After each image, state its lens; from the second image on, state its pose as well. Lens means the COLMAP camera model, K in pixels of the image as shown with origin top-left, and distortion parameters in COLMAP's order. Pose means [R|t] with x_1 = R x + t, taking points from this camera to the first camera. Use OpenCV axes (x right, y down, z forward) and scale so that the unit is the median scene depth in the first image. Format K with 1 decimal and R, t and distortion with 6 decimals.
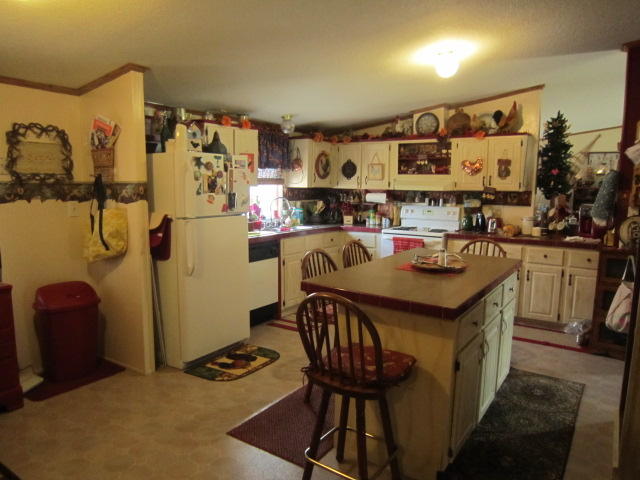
lens RADIAL K [[452.5, 0, 321.3], [0, 452.5, 242.3], [0, 0, 1]] dist [-0.053193, 0.011352]
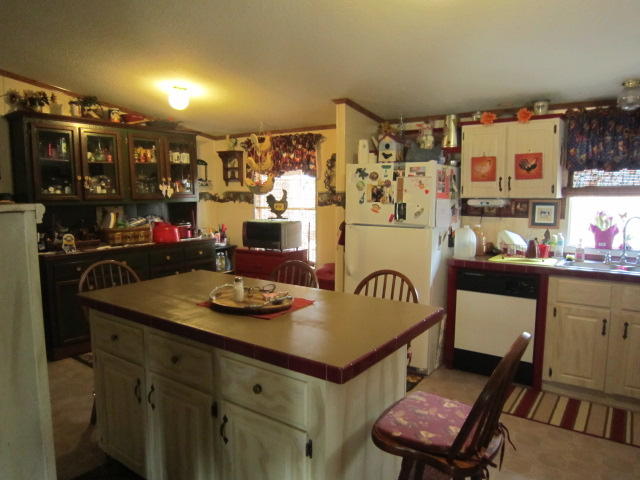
lens RADIAL K [[452.5, 0, 321.3], [0, 452.5, 242.3], [0, 0, 1]] dist [-0.053193, 0.011352]
pose [[-0.037381, 0.101451, -0.994138, 0.773807], [-0.132043, 0.985609, 0.105546, -0.109260], [0.990539, 0.135214, -0.023447, 0.894611]]
